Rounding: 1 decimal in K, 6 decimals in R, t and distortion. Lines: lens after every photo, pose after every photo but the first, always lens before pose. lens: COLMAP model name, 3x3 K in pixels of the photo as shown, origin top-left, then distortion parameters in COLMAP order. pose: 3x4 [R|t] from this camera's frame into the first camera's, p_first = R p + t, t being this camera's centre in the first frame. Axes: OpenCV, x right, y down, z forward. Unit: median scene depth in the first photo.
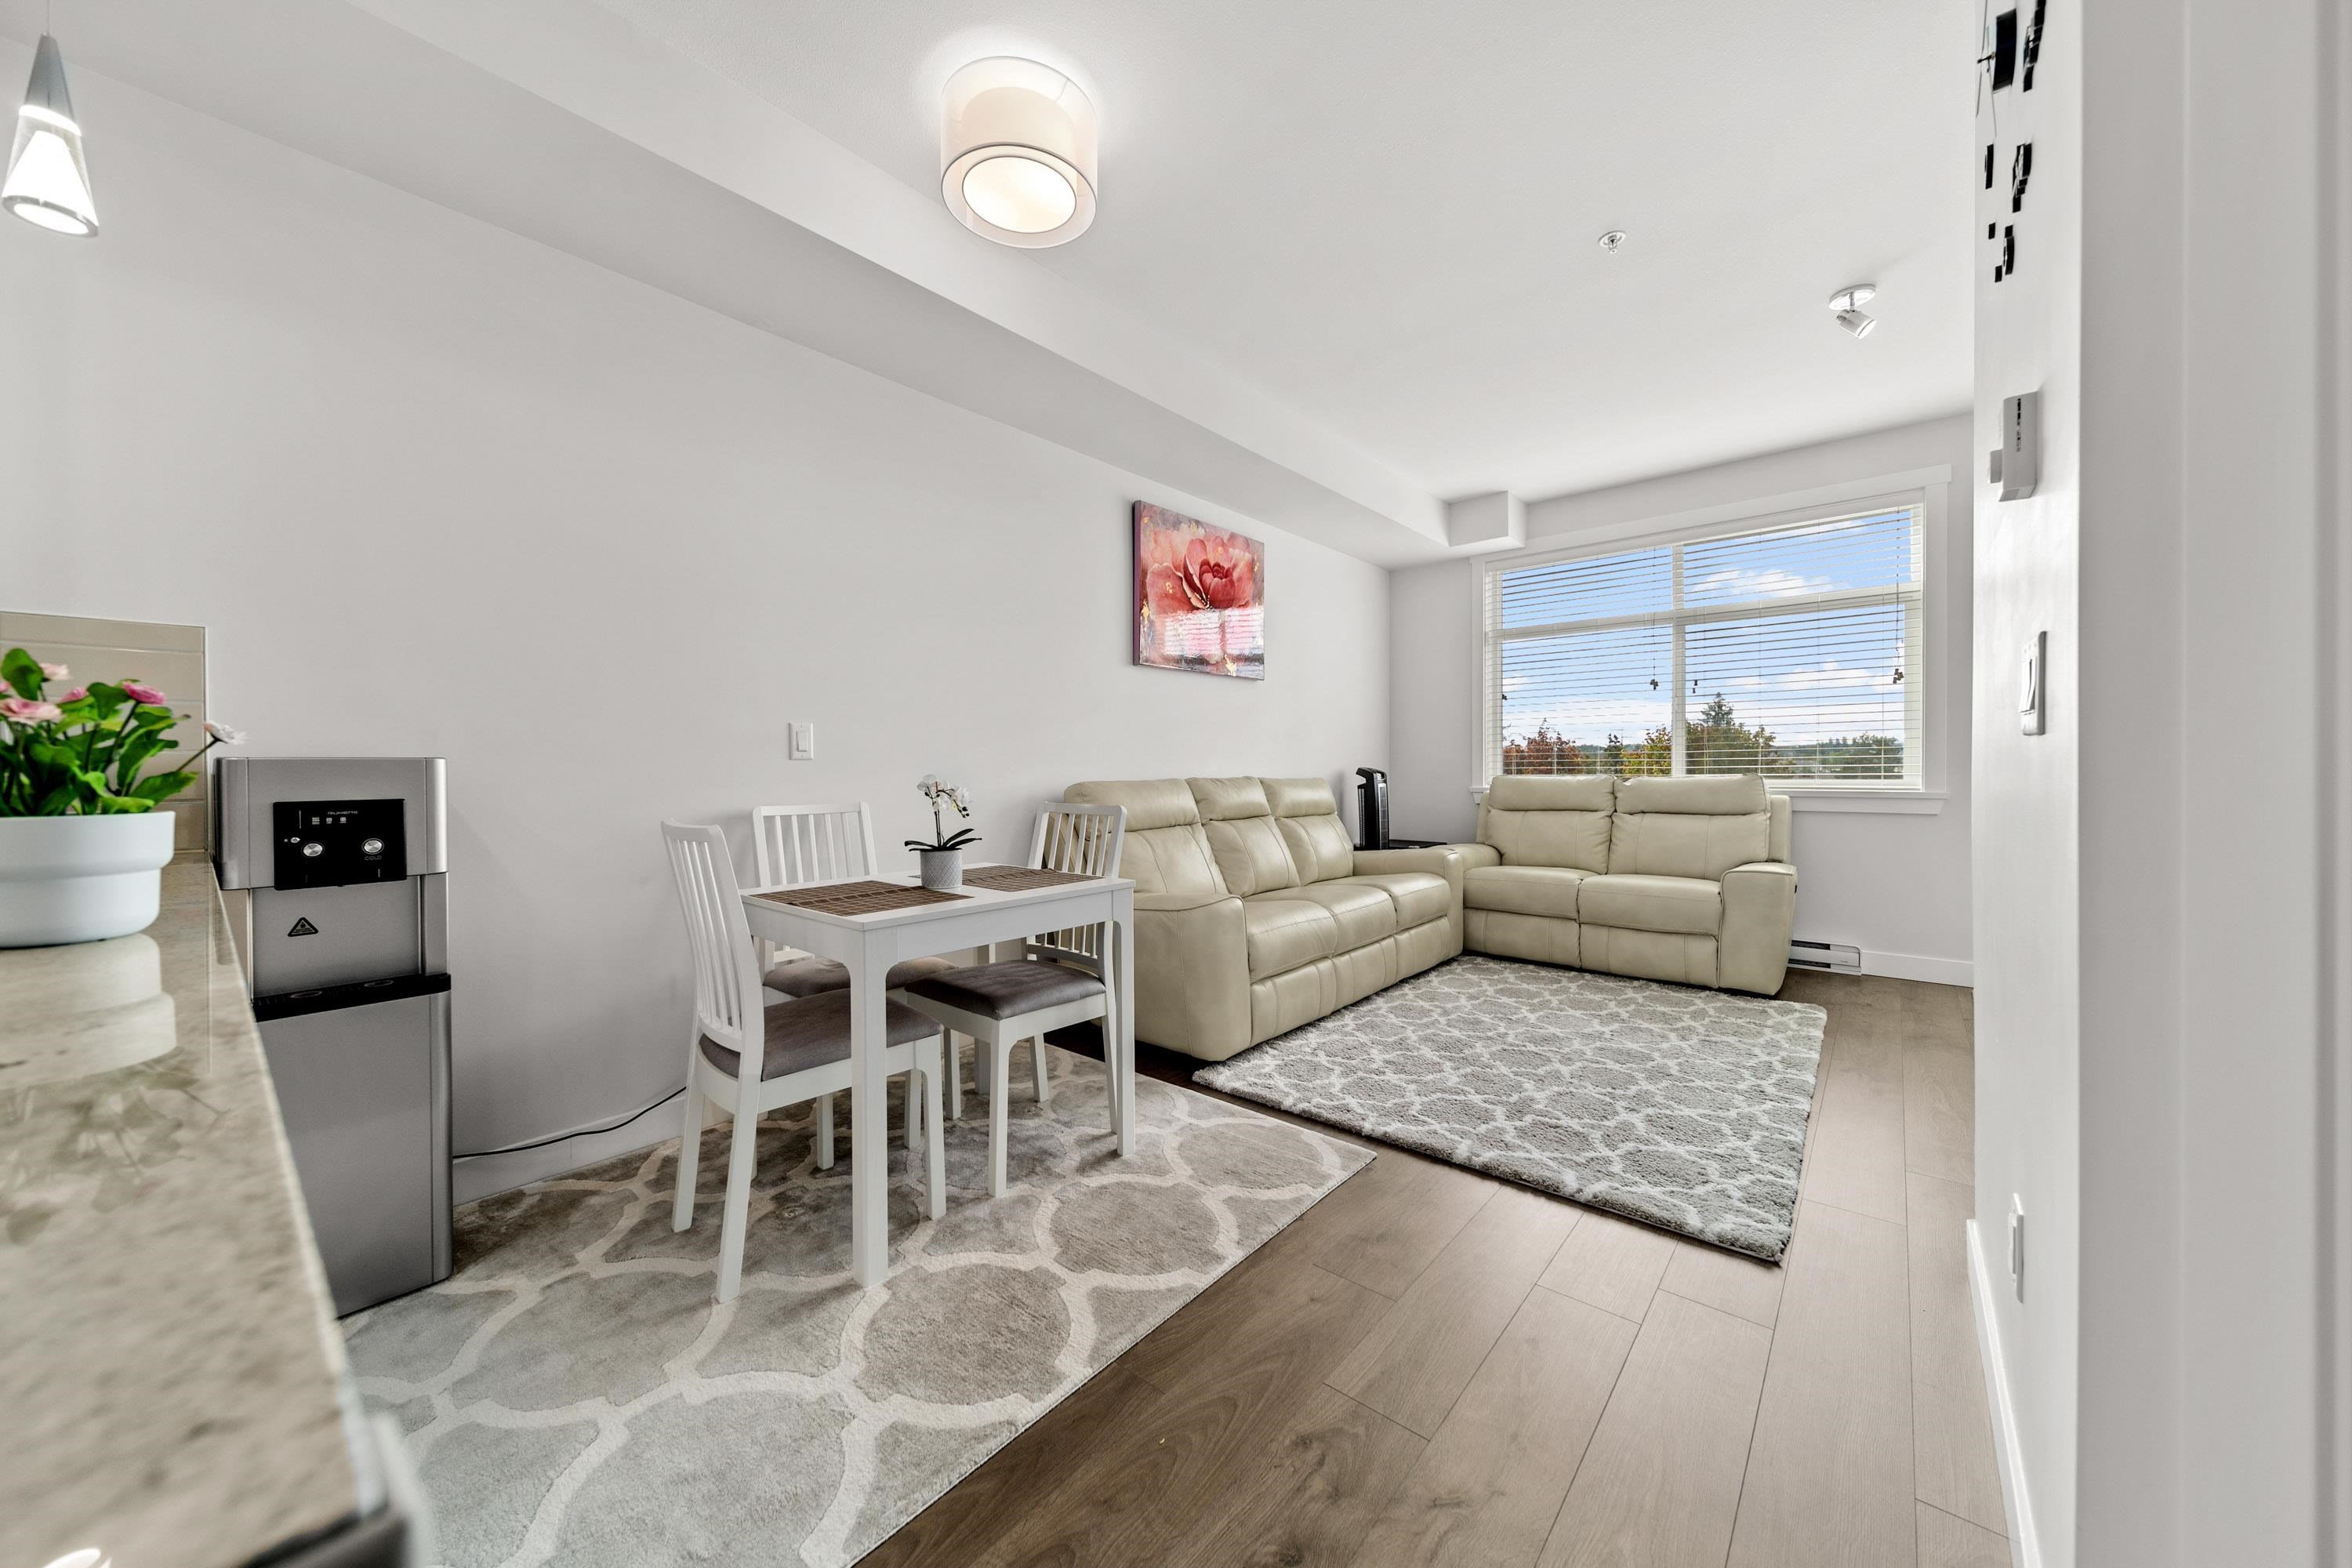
lens RADIAL K [[831.8, 0, 1171.8], [0, 831.8, 775.7], [0, 0, 1]] dist [0.005319, -0.001153]
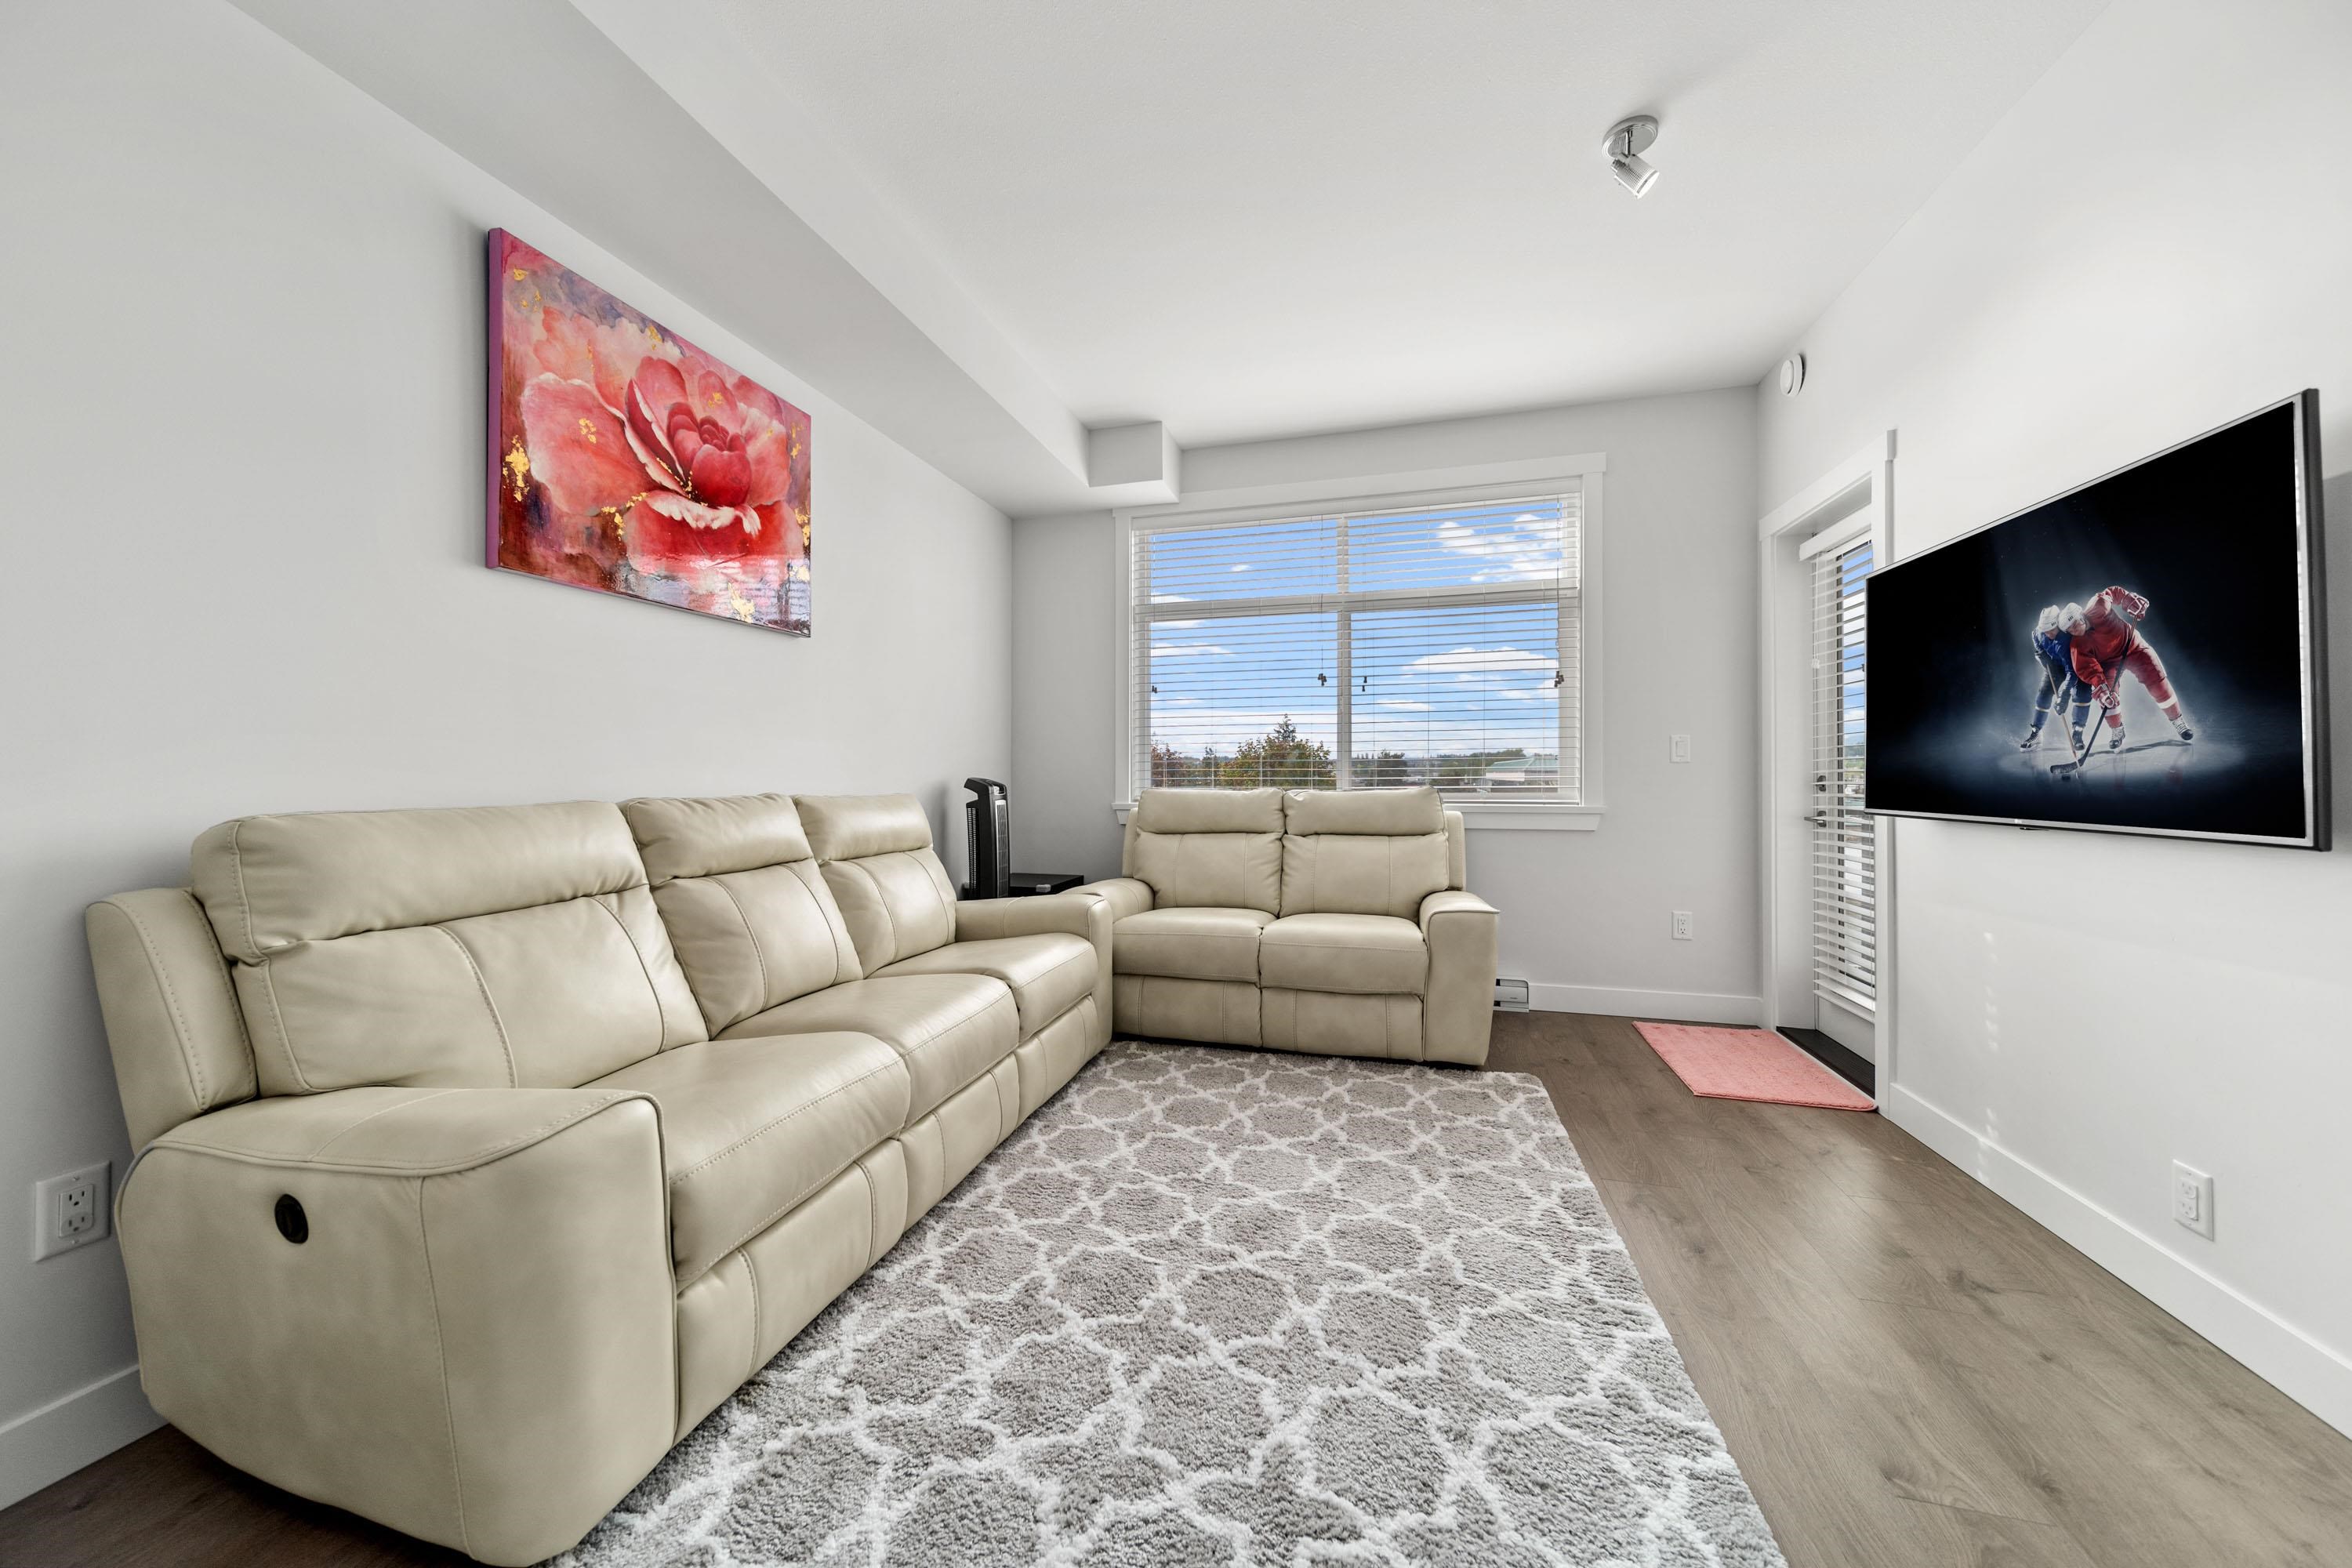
lens RADIAL K [[831.8, 0, 1166.0], [0, 831.8, 773.7], [0, 0, 1]] dist [0.005319, -0.001153]
pose [[0.906607, 0.003516, 0.421961, 0.118637], [0.002020, 0.999918, -0.012670, -0.006356], [-0.421971, 0.012339, 0.906525, 0.433685]]
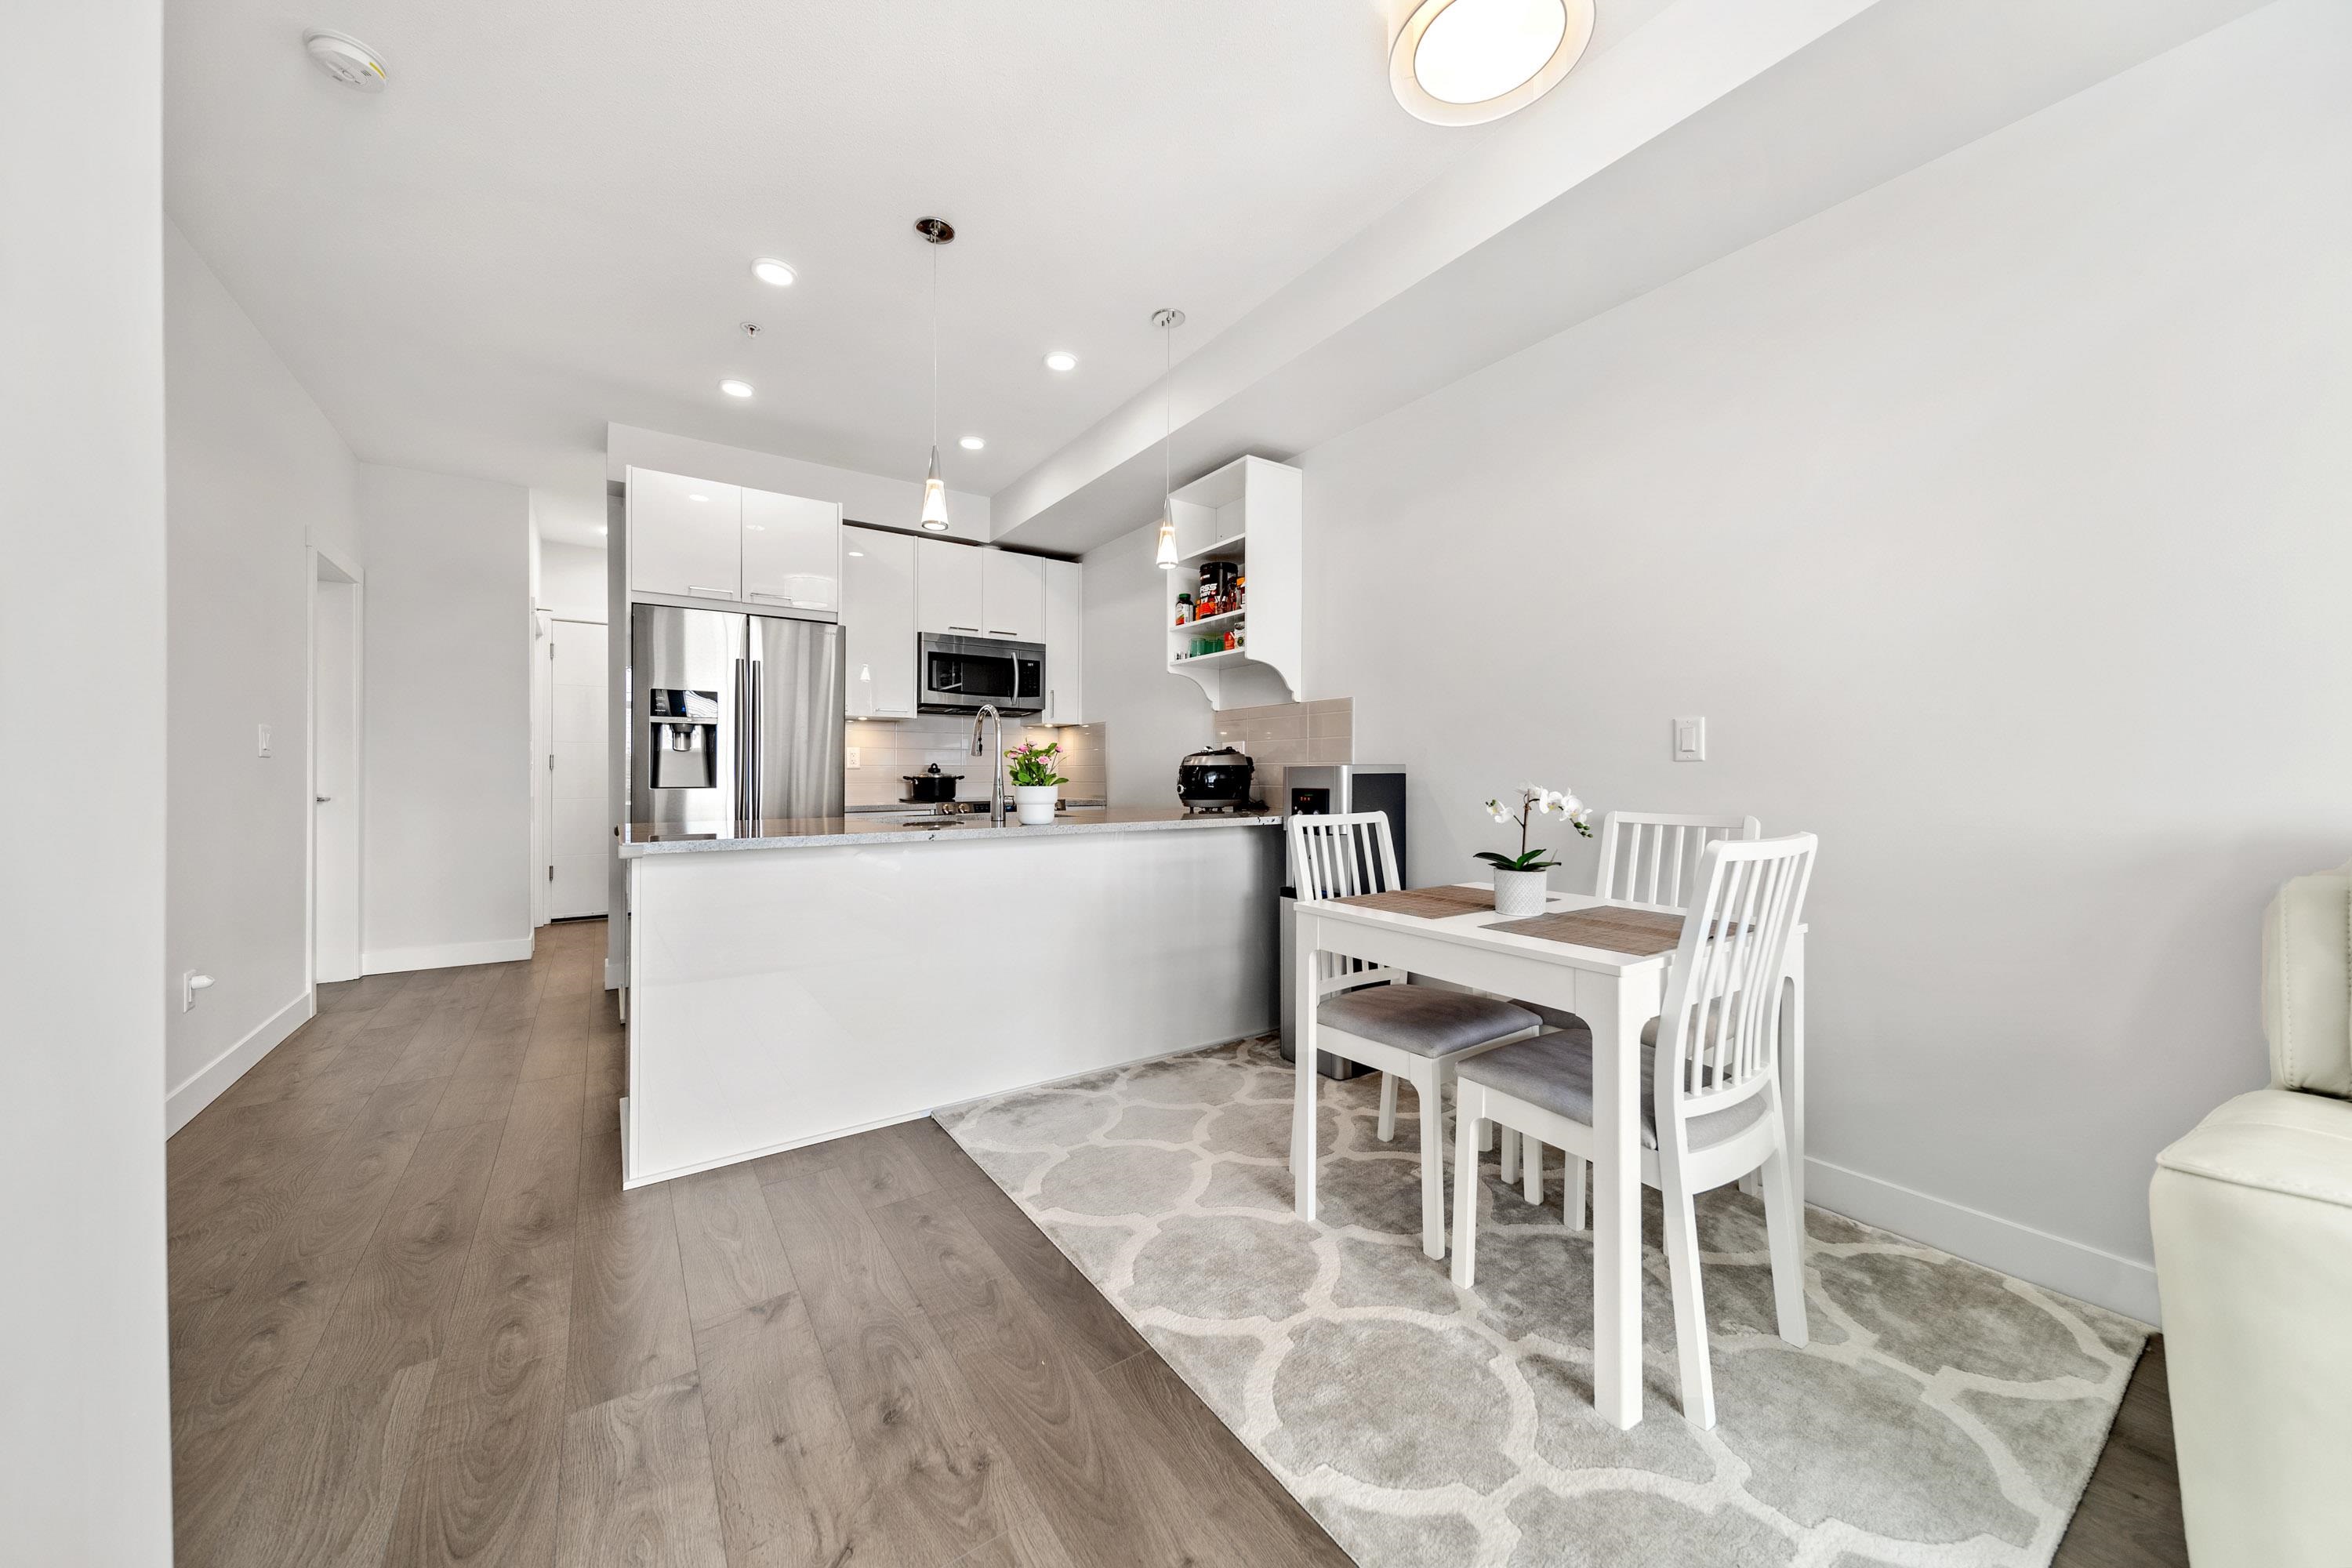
lens RADIAL K [[831.8, 0, 1187.6], [0, 831.8, 772.3], [0, 0, 1]] dist [0.005319, -0.001153]
pose [[-0.250920, 0.002324, -0.968005, 0.391594], [-0.009801, 0.999940, 0.004942, -0.005527], [0.967958, 0.010727, -0.250883, 0.553162]]
